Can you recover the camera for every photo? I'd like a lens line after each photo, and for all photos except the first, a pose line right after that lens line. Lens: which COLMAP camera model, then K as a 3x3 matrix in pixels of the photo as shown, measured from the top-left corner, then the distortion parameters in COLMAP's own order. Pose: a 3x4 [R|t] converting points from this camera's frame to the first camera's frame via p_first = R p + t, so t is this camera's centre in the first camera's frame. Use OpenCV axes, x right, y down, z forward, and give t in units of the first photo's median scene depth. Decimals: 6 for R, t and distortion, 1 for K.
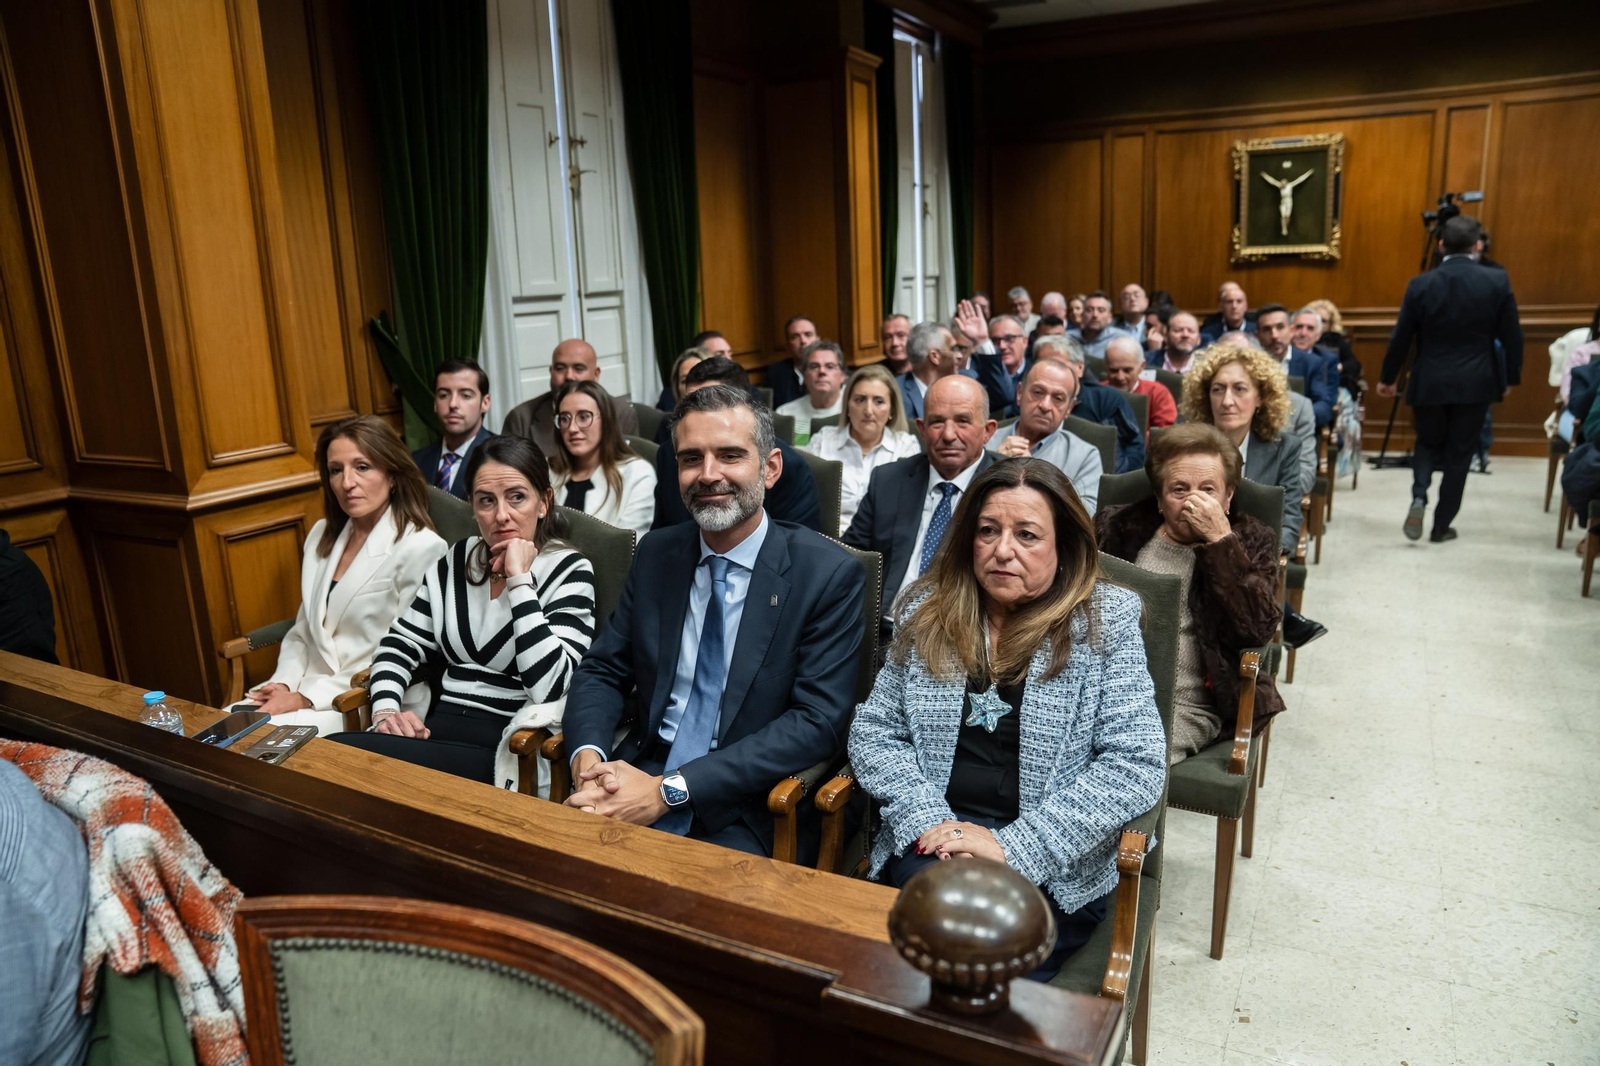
lens RADIAL K [[1116.3, 0, 799.9], [0, 1116.3, 547.1], [0, 0, 1]] dist [-0.129105, 0.100915]
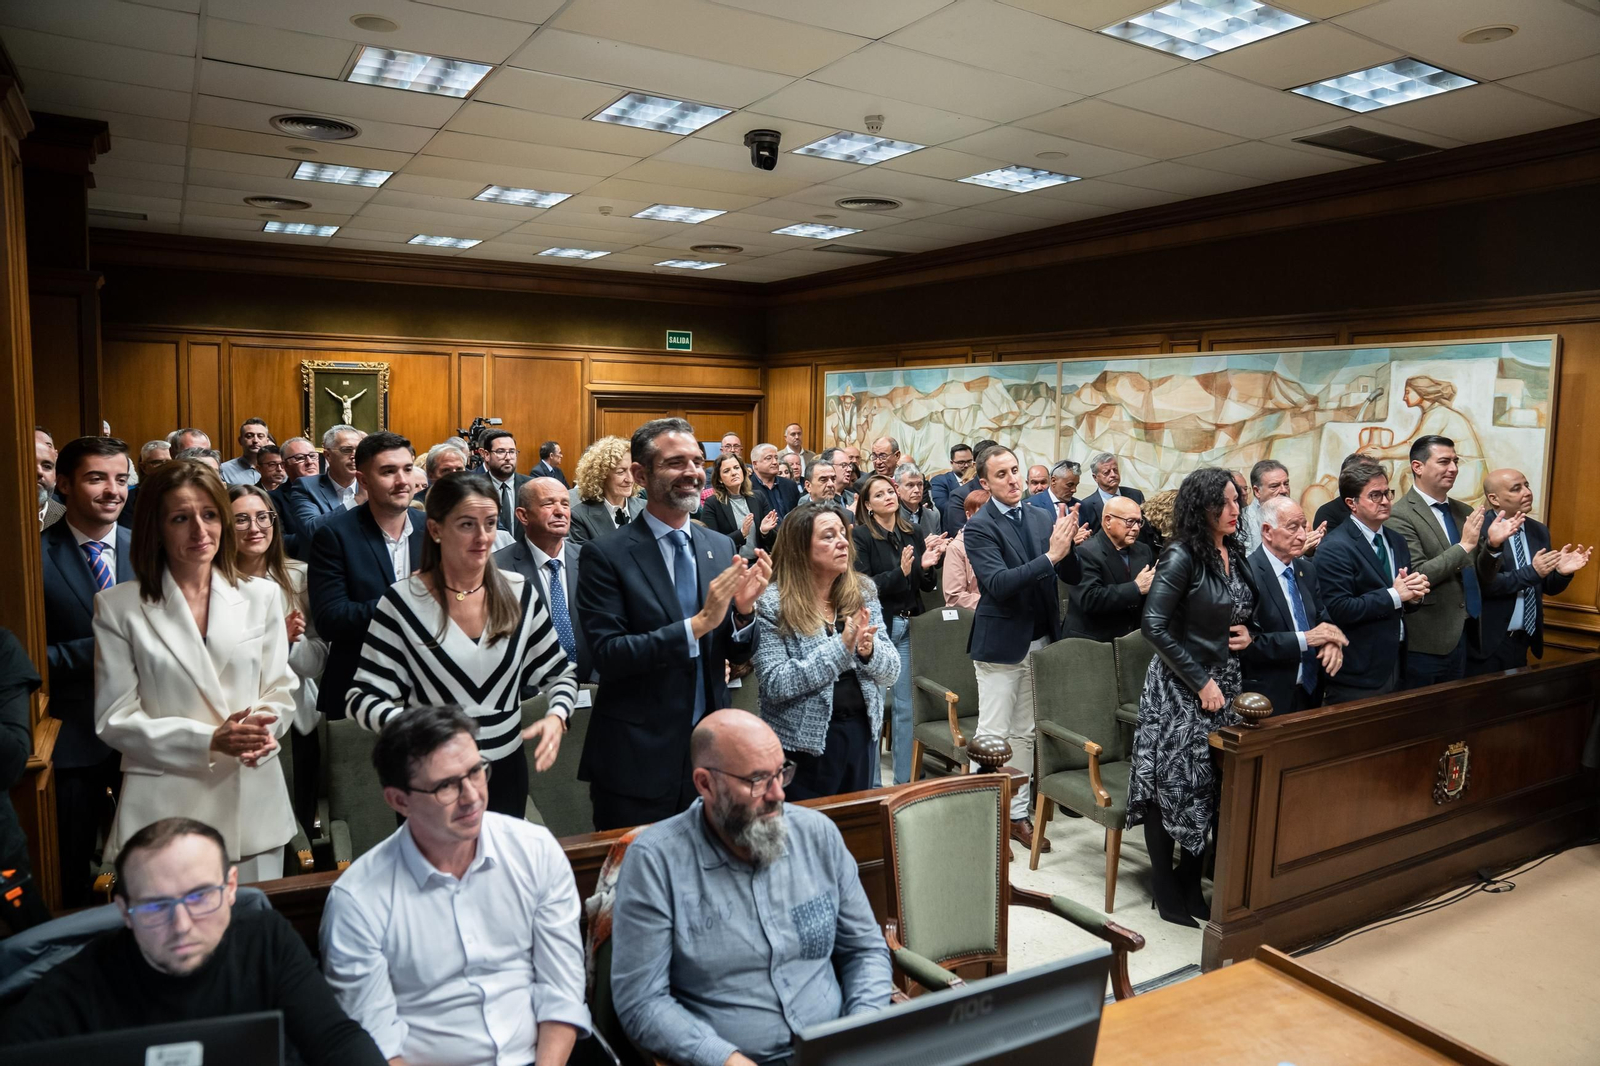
lens RADIAL K [[1116.3, 0, 805.6], [0, 1116.3, 541.4], [0, 0, 1]] dist [-0.129105, 0.100915]
pose [[0.524240, -0.031758, 0.850978, -0.360537], [0.156171, 0.985941, -0.059414, -0.021635], [-0.837128, 0.164045, 0.521830, -0.060118]]
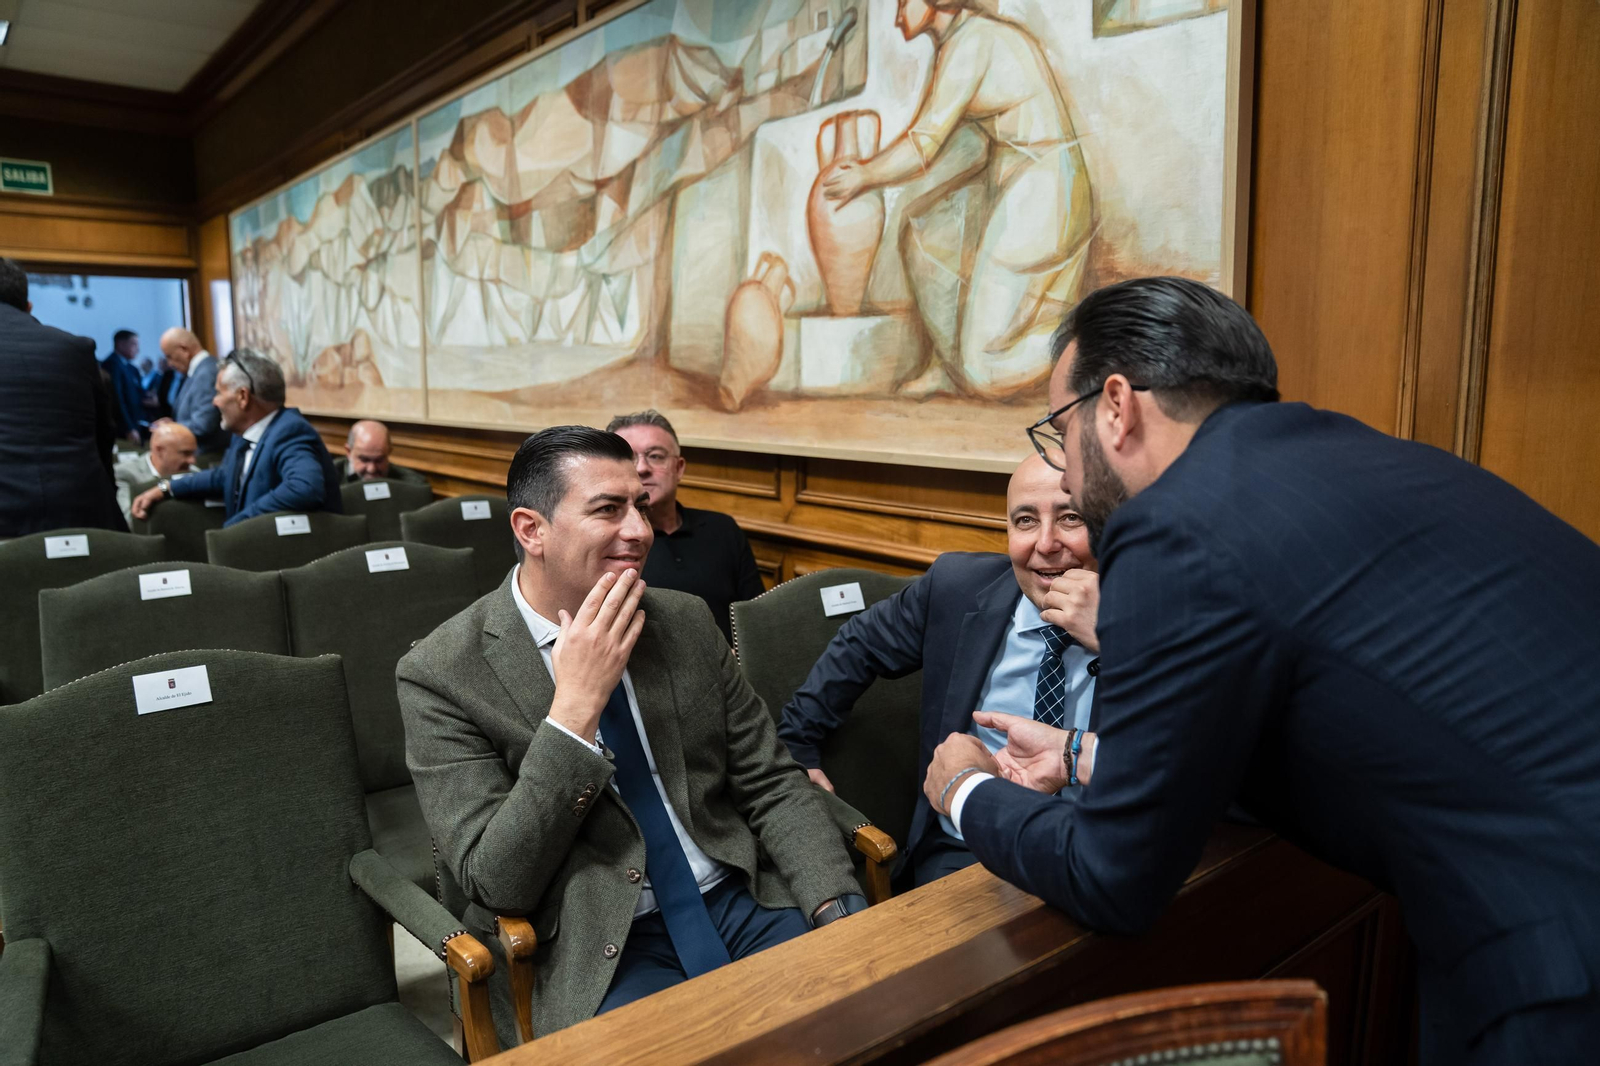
lens RADIAL K [[1116.3, 0, 801.0], [0, 1116.3, 537.6], [0, 0, 1]] dist [-0.129105, 0.100915]
pose [[0.390730, -0.089822, 0.916112, 0.238666], [0.199241, 0.979888, 0.011097, 0.026732], [-0.898684, 0.178191, 0.400768, -0.101245]]
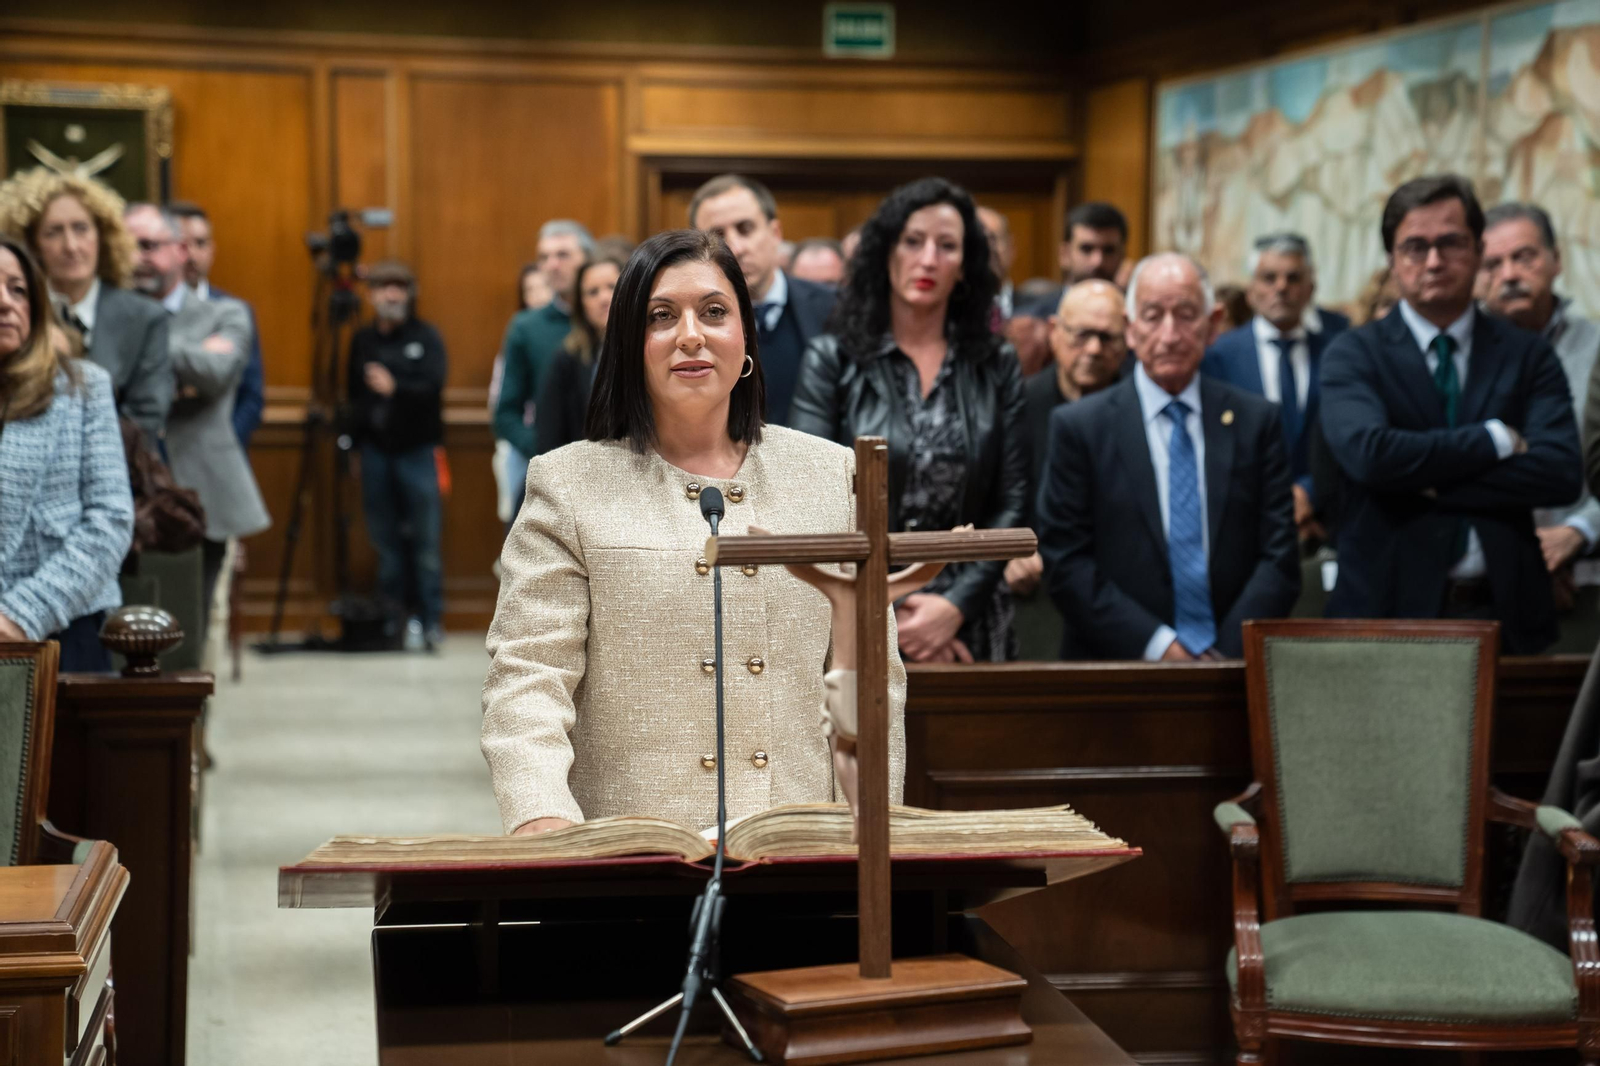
lens RADIAL K [[3078.1, 0, 808.0], [0, 3078.1, 542.7], [0, 0, 1]] dist [0.390175, 0.000000]
pose [[0.784027, 0.001640, 0.620724, -0.290131], [0.104528, 0.985367, -0.134632, 0.125408], [-0.611862, 0.170438, 0.772383, -0.500482]]
